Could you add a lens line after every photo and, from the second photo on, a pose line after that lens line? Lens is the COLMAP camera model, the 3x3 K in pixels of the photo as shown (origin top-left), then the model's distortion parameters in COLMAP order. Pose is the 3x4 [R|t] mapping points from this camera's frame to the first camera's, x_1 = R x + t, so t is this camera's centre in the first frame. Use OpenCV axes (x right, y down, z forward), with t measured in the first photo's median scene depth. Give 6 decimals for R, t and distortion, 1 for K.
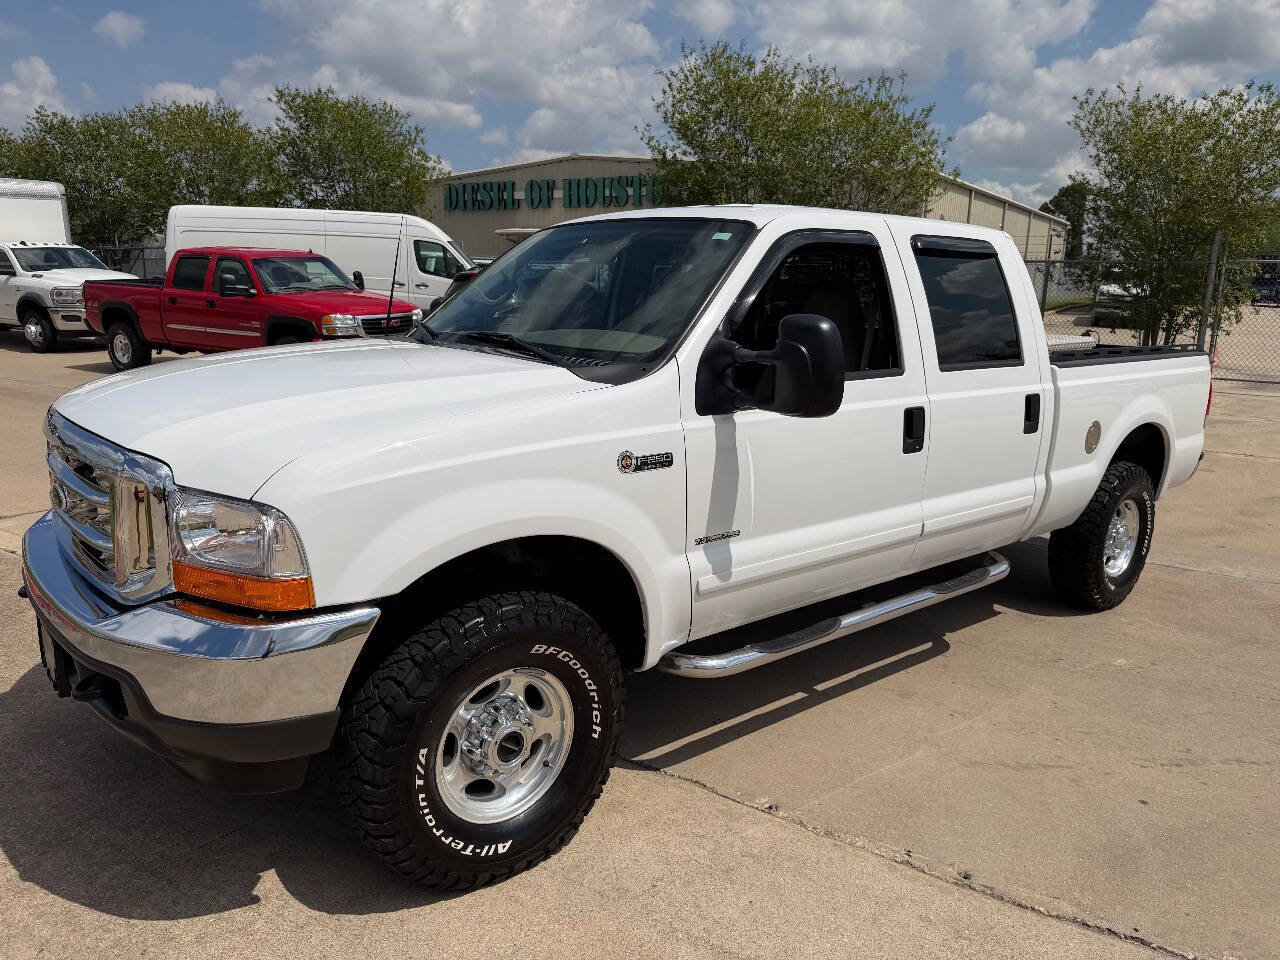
lens RADIAL K [[921.2, 0, 640.0], [0, 921.2, 480.0], [0, 0, 1]] dist [0.030941, -0.036687]
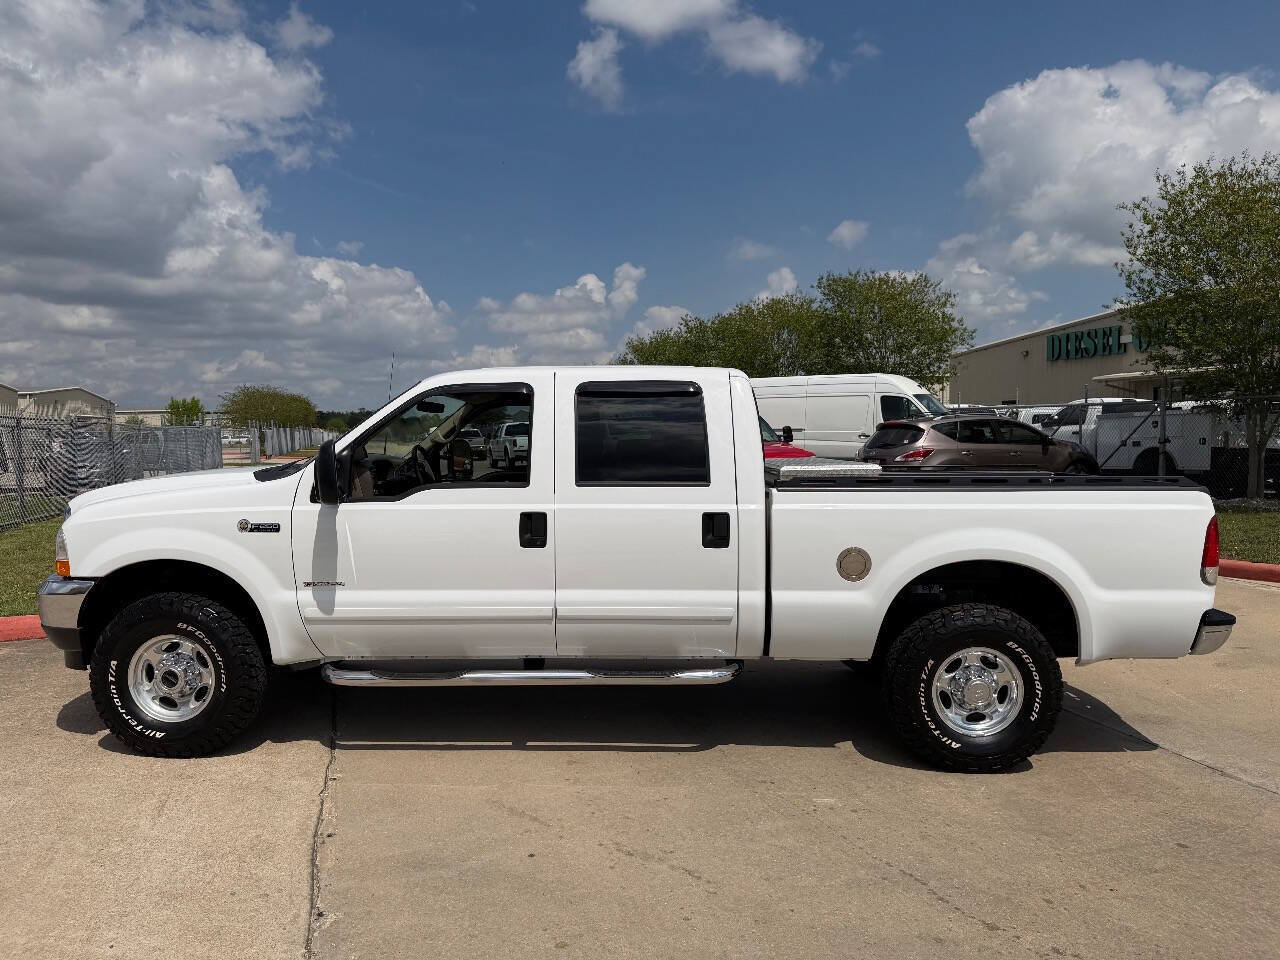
lens RADIAL K [[921.2, 0, 640.0], [0, 921.2, 480.0], [0, 0, 1]] dist [0.030941, -0.036687]
pose [[0.737629, 0.005348, -0.675185, 1.025446], [-0.117186, 0.985807, -0.120215, 0.010159], [0.664960, 0.167797, 0.727786, 0.134726]]
